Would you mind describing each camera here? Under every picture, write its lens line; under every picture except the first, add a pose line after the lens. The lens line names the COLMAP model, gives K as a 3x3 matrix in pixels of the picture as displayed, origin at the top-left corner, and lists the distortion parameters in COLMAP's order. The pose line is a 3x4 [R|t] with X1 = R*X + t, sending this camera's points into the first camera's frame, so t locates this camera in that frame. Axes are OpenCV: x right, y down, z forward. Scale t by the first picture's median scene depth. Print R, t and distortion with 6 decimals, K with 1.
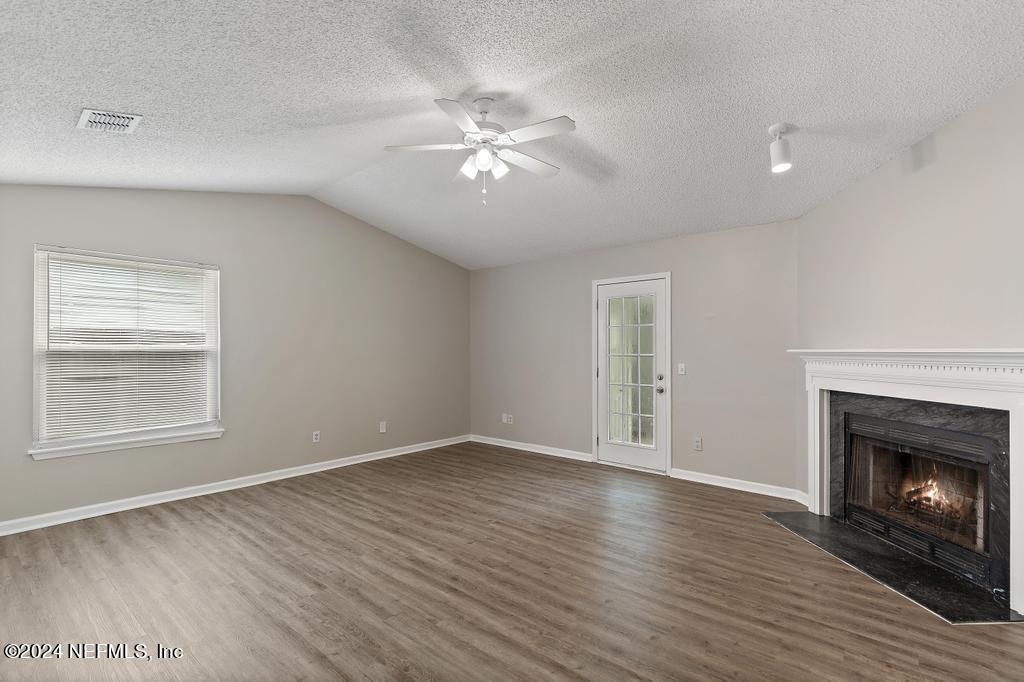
lens RADIAL K [[465.4, 0, 507.9], [0, 465.4, 358.2], [0, 0, 1]] dist [0.007850, 0.001168]
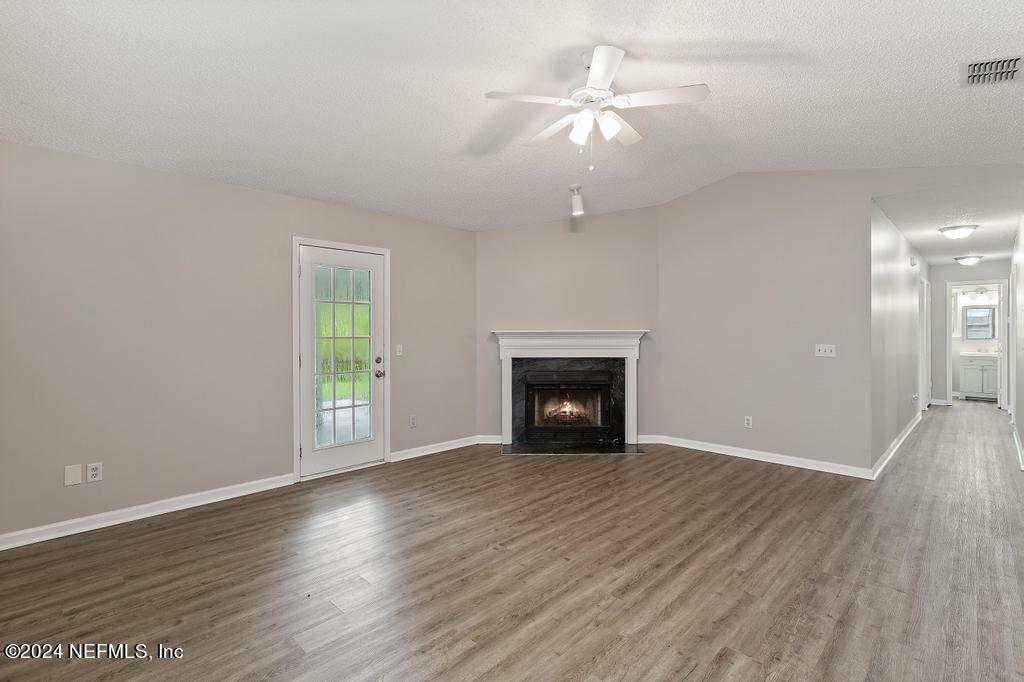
lens RADIAL K [[465.4, 0, 531.3], [0, 465.4, 341.4], [0, 0, 1]] dist [0.007850, 0.001168]
pose [[0.066063, -0.023087, 0.997548, -0.920931], [0.019889, 0.999564, 0.021817, -0.017117], [-0.997617, 0.018399, 0.066493, 1.005160]]
